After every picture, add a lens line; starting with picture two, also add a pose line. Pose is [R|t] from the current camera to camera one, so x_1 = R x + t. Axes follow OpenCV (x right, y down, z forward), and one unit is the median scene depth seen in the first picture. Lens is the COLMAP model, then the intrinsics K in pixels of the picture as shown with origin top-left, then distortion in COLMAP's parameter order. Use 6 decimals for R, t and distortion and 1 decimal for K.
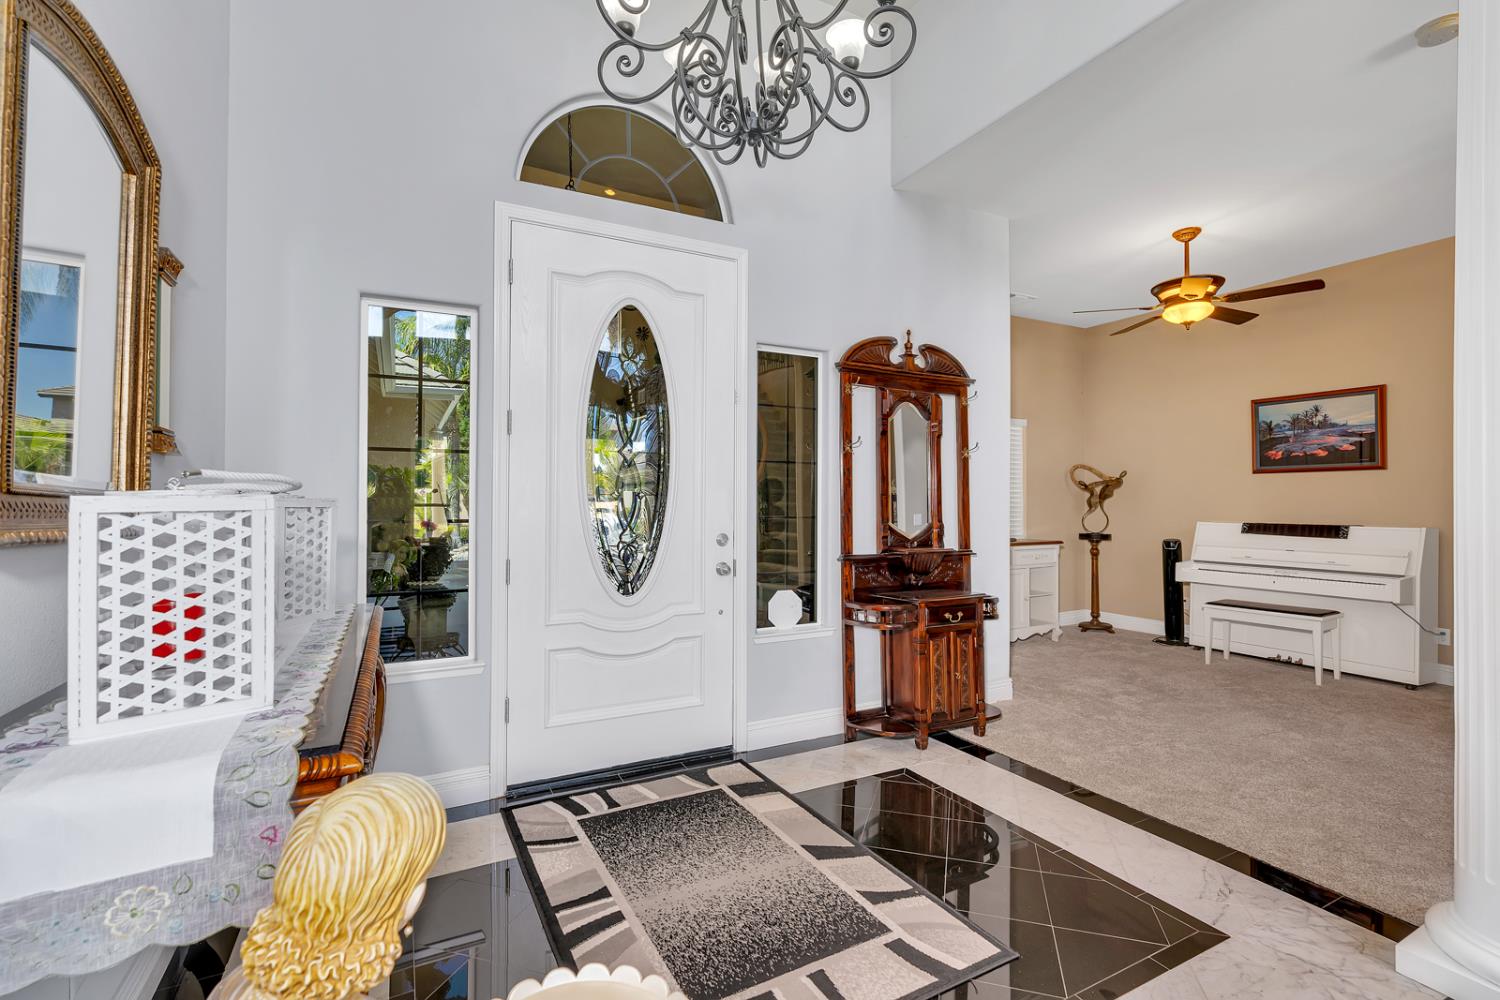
lens RADIAL K [[679.4, 0, 754.5], [0, 679.4, 497.5], [0, 0, 1]] dist [0.000486, 0.000029]
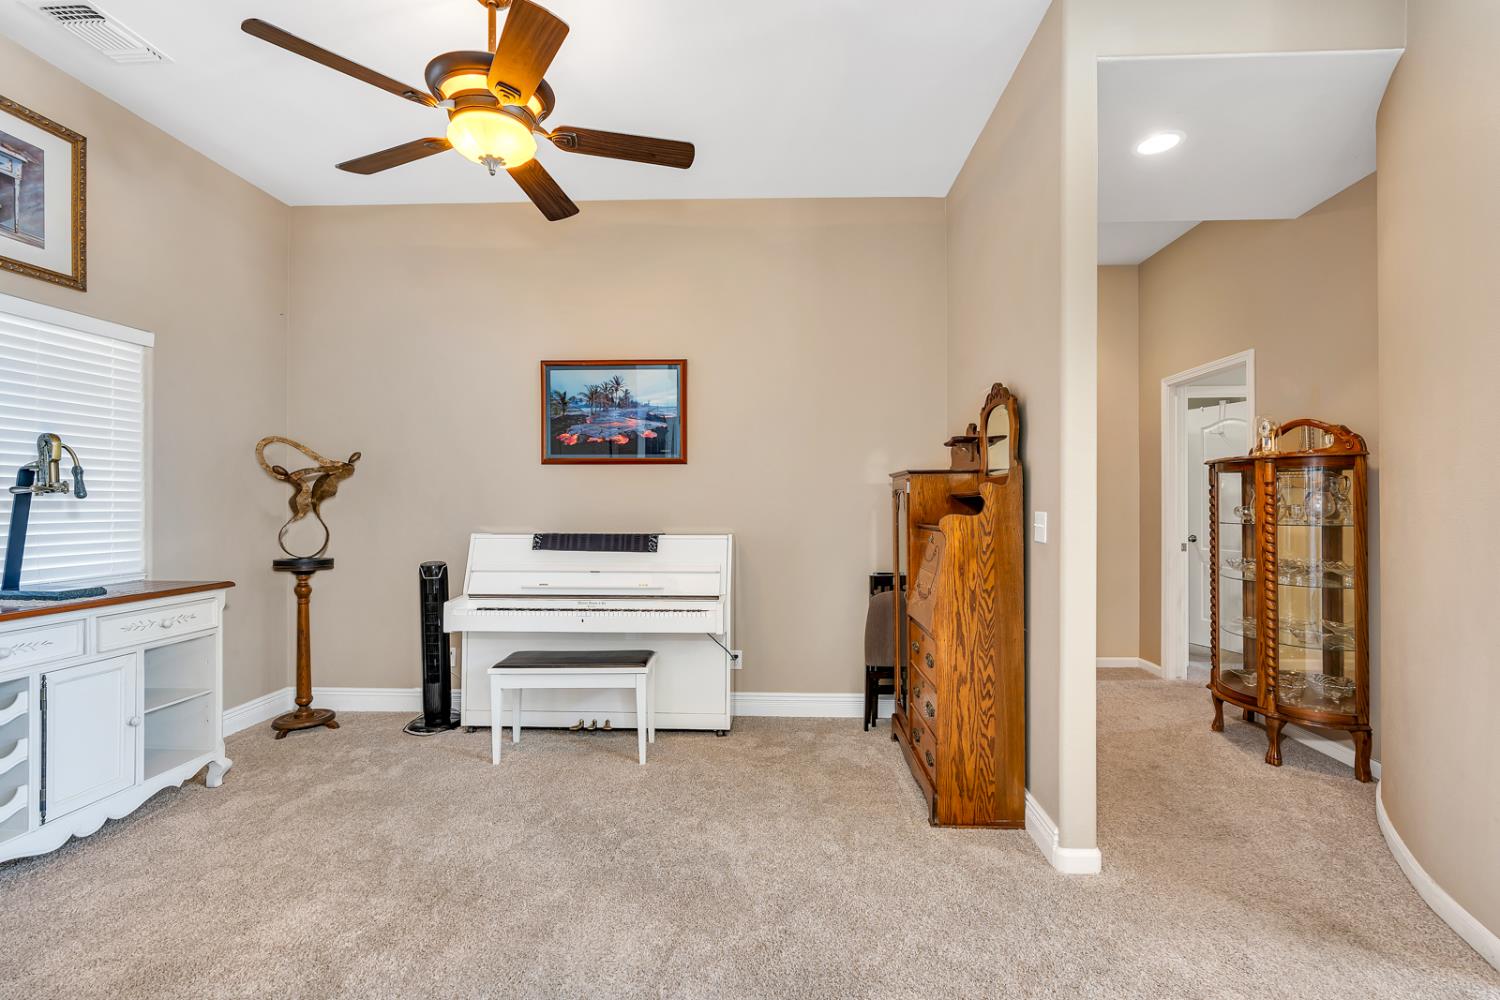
lens RADIAL K [[679.4, 0, 754.1], [0, 679.4, 504.3], [0, 0, 1]] dist [0.000486, 0.000029]
pose [[0.502272, 0.000712, 0.864710, 0.238200], [-0.007241, 0.999968, 0.003383, 0.003310], [-0.864680, -0.007961, 0.502261, 0.466798]]
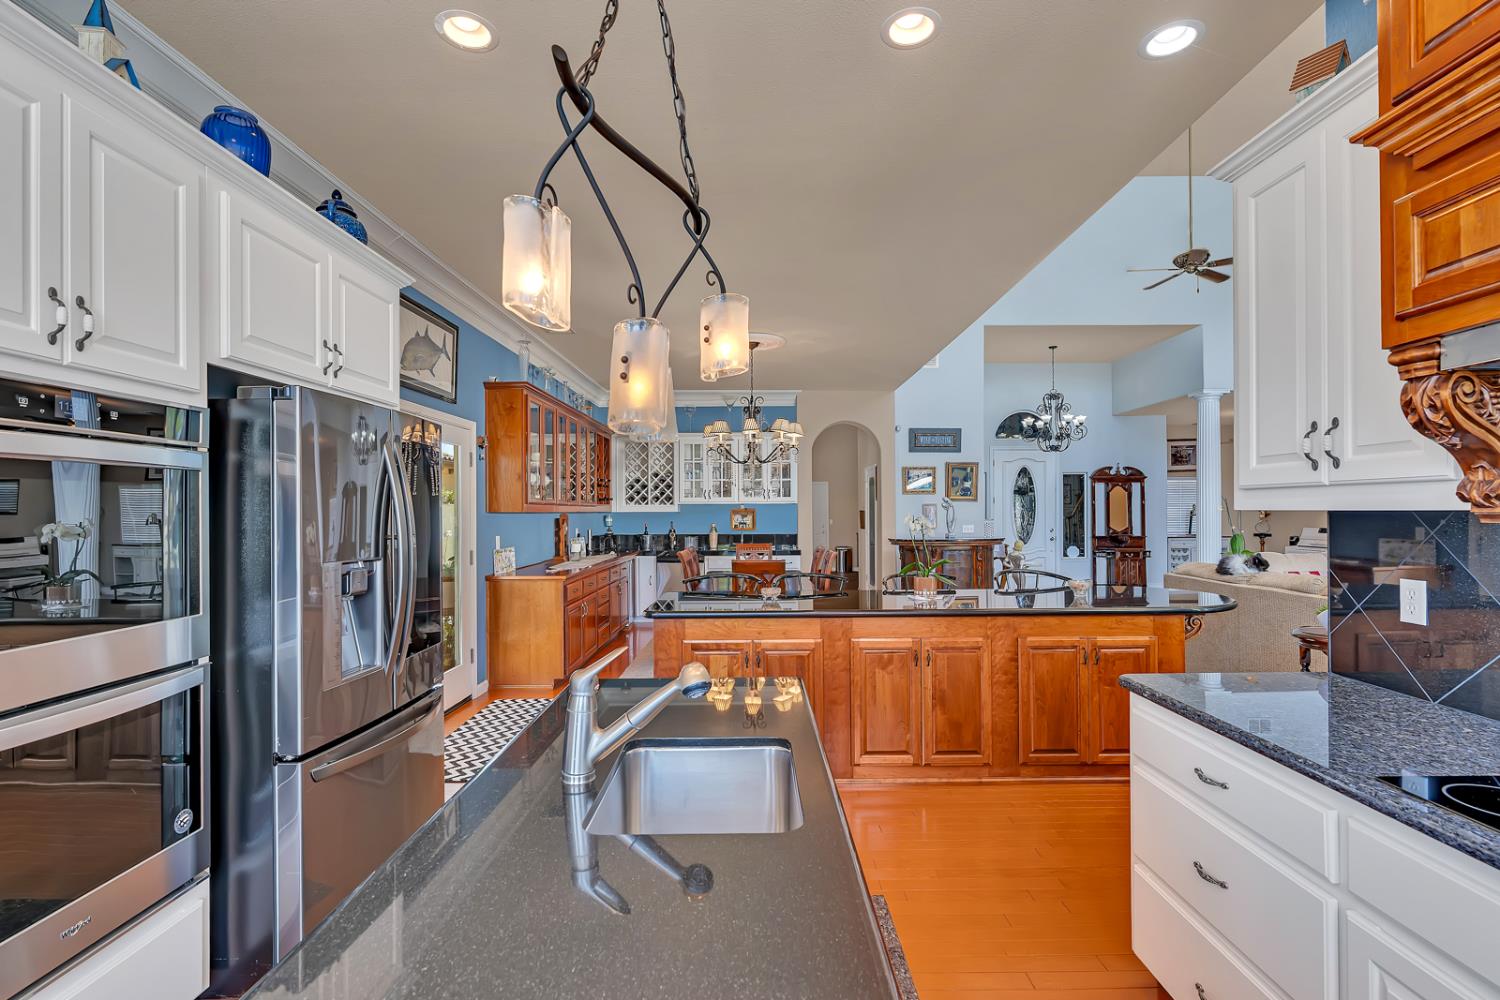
lens RADIAL K [[679.4, 0, 757.8], [0, 679.4, 502.9], [0, 0, 1]] dist [0.000486, 0.000029]
pose [[0.888815, -0.005781, -0.458229, 0.127091], [0.006708, 0.999977, 0.000396, -0.054150], [0.458216, -0.003426, 0.888834, -1.679965]]
